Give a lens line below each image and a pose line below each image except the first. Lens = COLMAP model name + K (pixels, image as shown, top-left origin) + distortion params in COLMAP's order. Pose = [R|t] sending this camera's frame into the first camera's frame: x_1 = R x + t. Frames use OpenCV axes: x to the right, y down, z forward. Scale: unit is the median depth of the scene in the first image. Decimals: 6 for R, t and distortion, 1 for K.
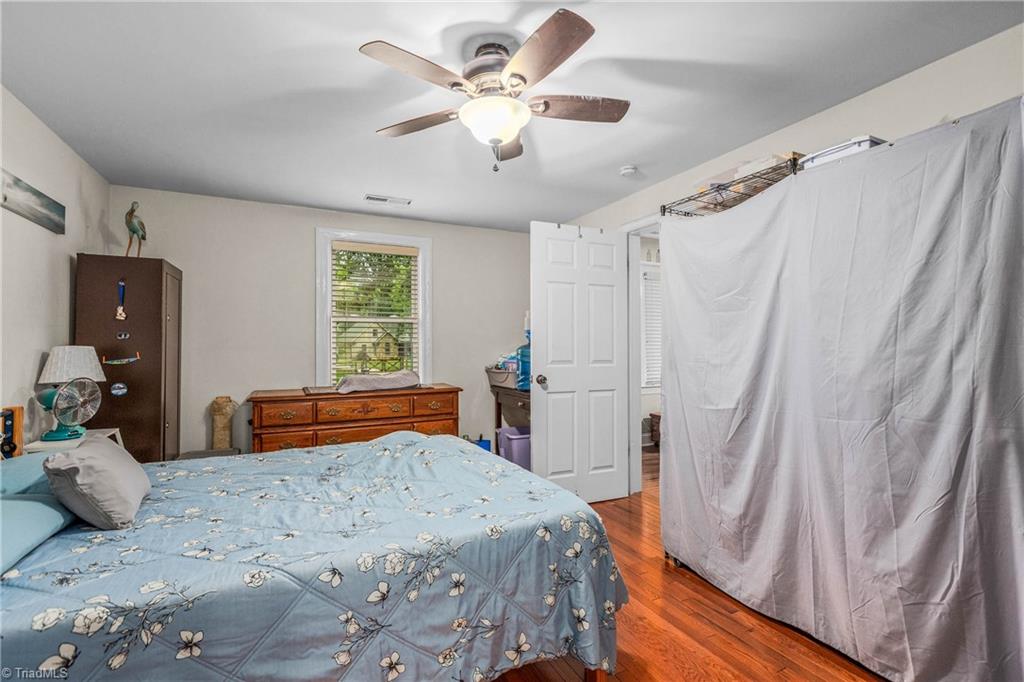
lens RADIAL K [[460.1, 0, 505.0], [0, 460.1, 337.5], [0, 0, 1]] dist [0.002159, -0.001094]
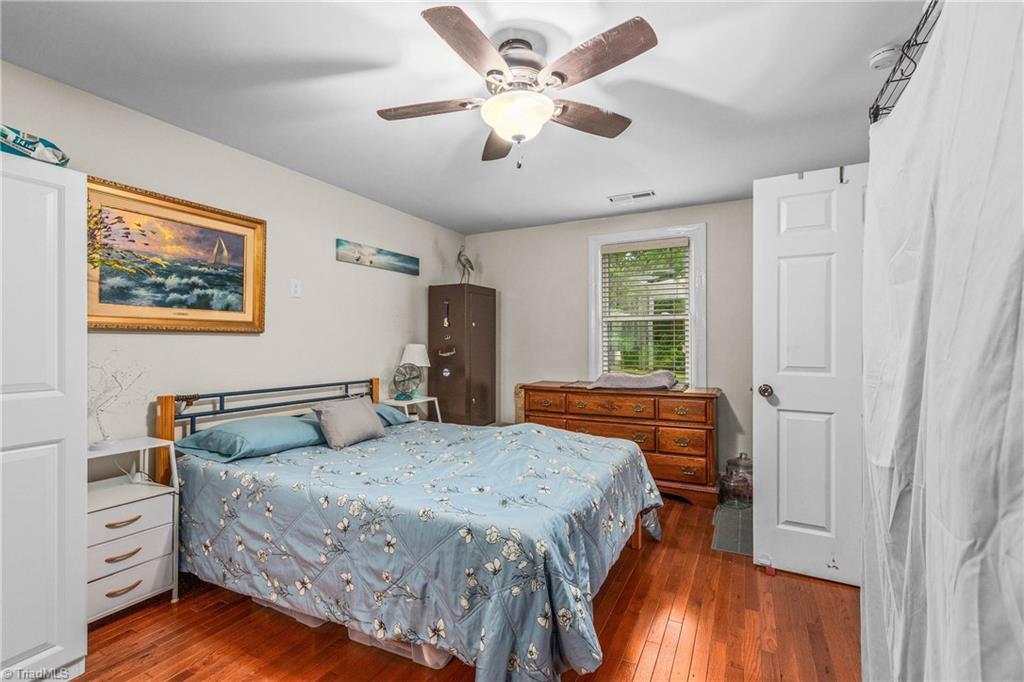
lens RADIAL K [[460.1, 0, 506.4], [0, 460.1, 341.0], [0, 0, 1]] dist [0.002159, -0.001094]
pose [[0.593360, -0.001810, -0.804935, 0.888967], [0.011953, 0.999907, 0.006563, 0.001456], [0.804848, -0.013516, 0.593327, 0.459894]]
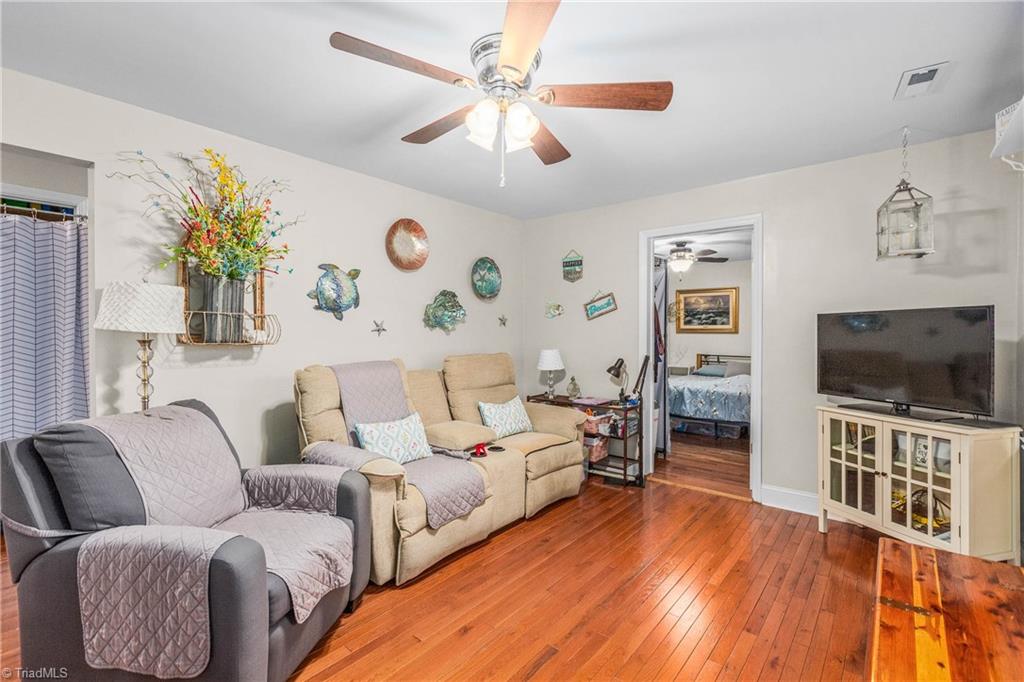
lens RADIAL K [[460.1, 0, 508.9], [0, 460.1, 334.2], [0, 0, 1]] dist [0.002159, -0.001094]
pose [[-0.915426, 0.001202, -0.402485, 2.609218], [0.006204, 0.999919, -0.011124, 0.018887], [0.402439, -0.012681, -0.915359, 3.844078]]
